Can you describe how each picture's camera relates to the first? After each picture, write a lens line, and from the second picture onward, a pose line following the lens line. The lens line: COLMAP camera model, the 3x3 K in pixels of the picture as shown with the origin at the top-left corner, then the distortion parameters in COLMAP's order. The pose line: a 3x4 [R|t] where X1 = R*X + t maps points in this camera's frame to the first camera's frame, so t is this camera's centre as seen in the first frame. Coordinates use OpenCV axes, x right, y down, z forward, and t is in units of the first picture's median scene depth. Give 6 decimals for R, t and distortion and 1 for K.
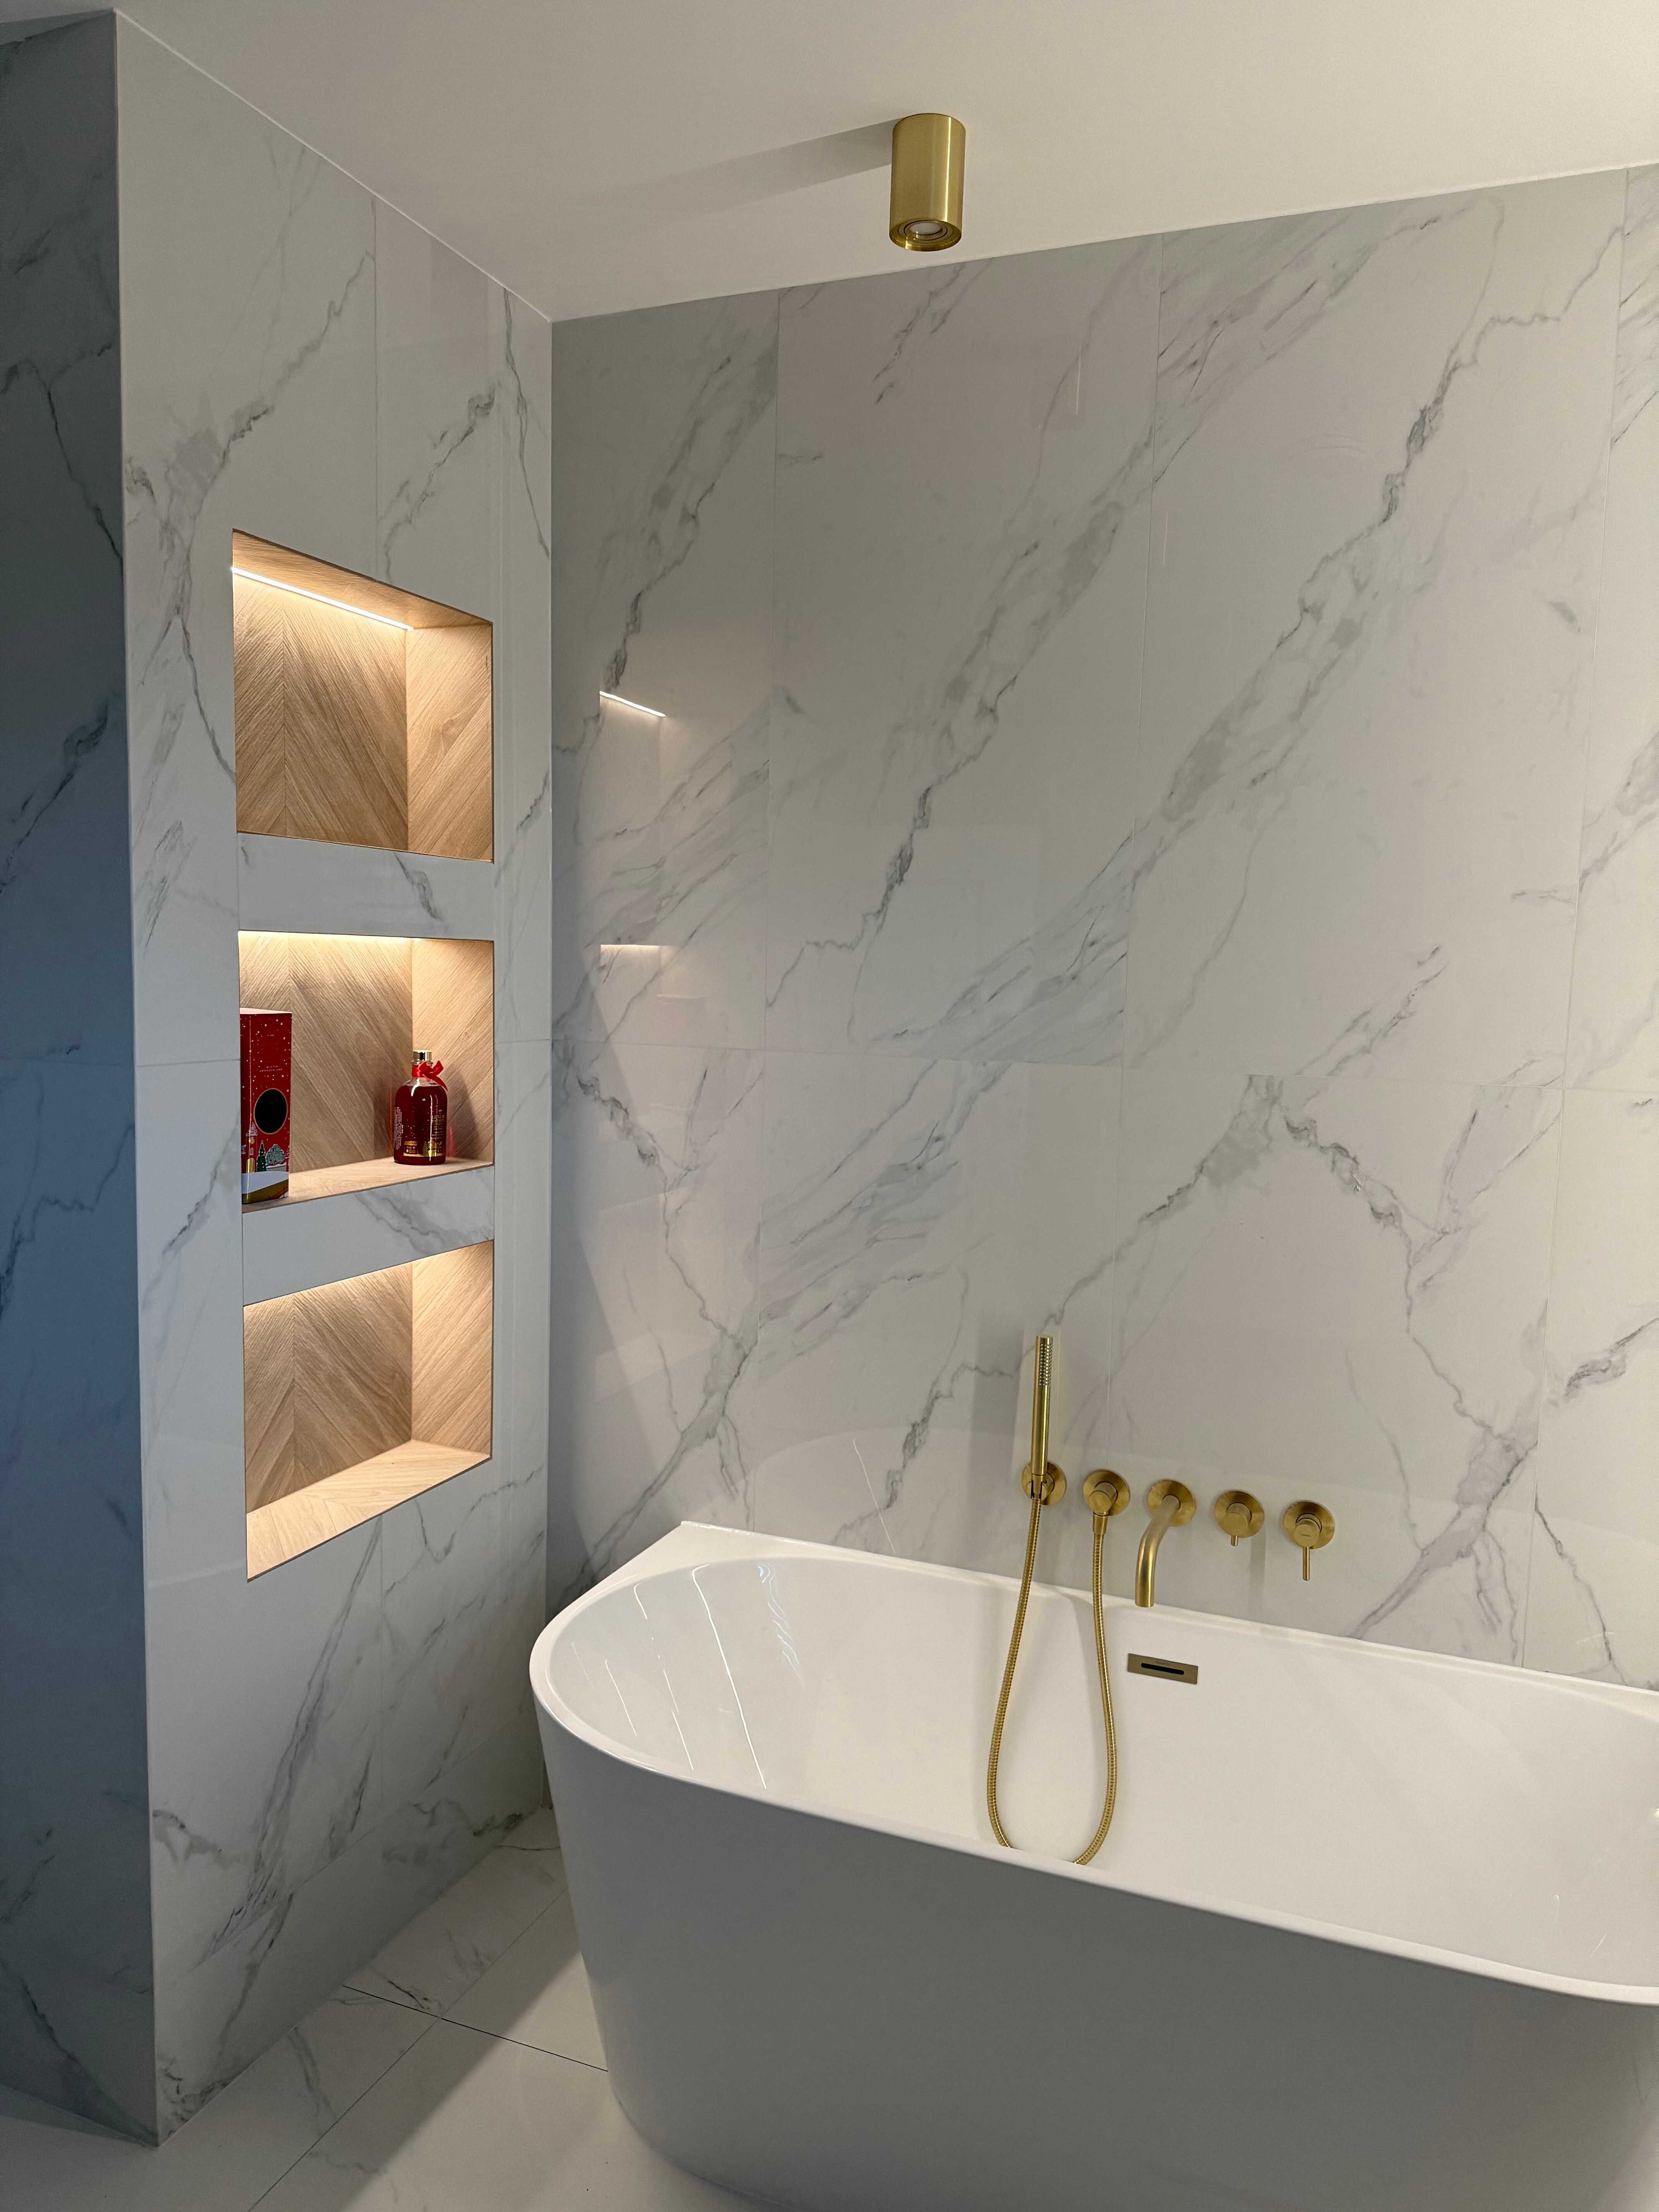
lens RADIAL K [[1560.2, 0, 829.5], [0, 1560.2, 1106.0], [0, 0, 1]] dist [0.128957, -0.228763]
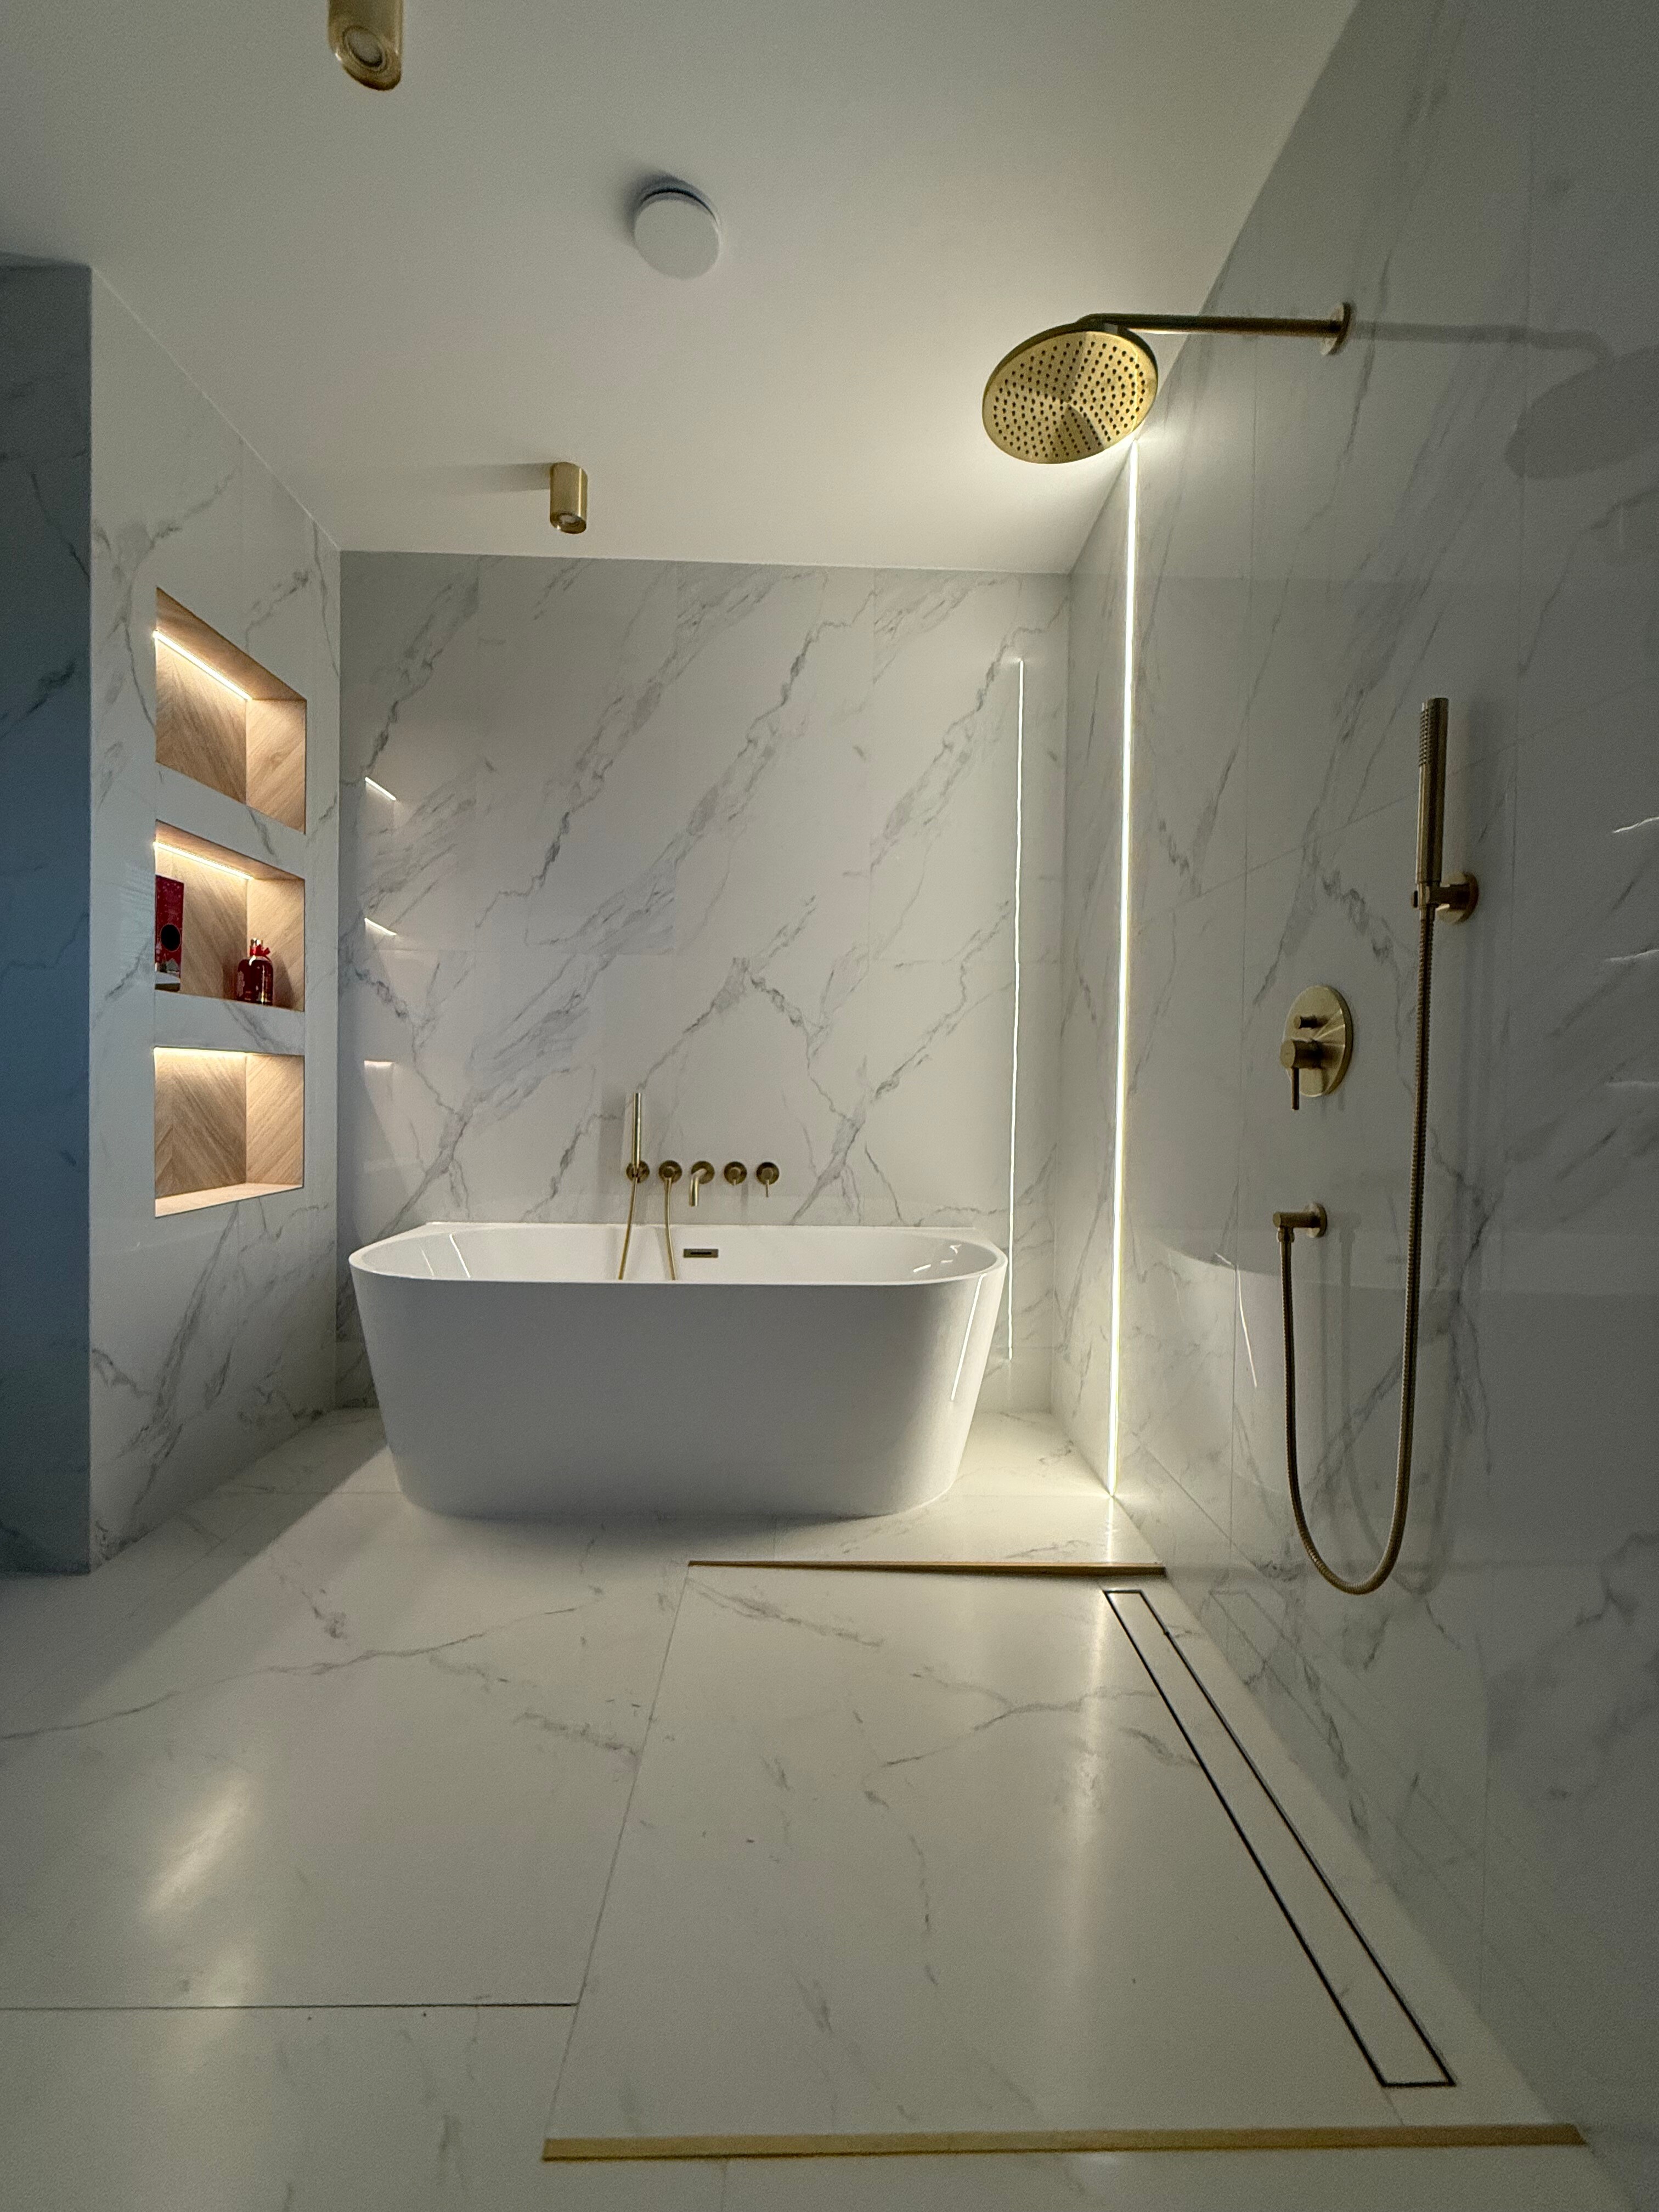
lens RADIAL K [[891.0, 0, 834.5], [0, 891.0, 1100.9], [0, 0, 1]] dist [-0.000584, 0.000483]
pose [[0.916565, -0.016323, 0.399551, -0.080139], [0.045887, 0.996860, -0.064540, 0.238190], [-0.397243, 0.077489, 0.914436, -0.109260]]
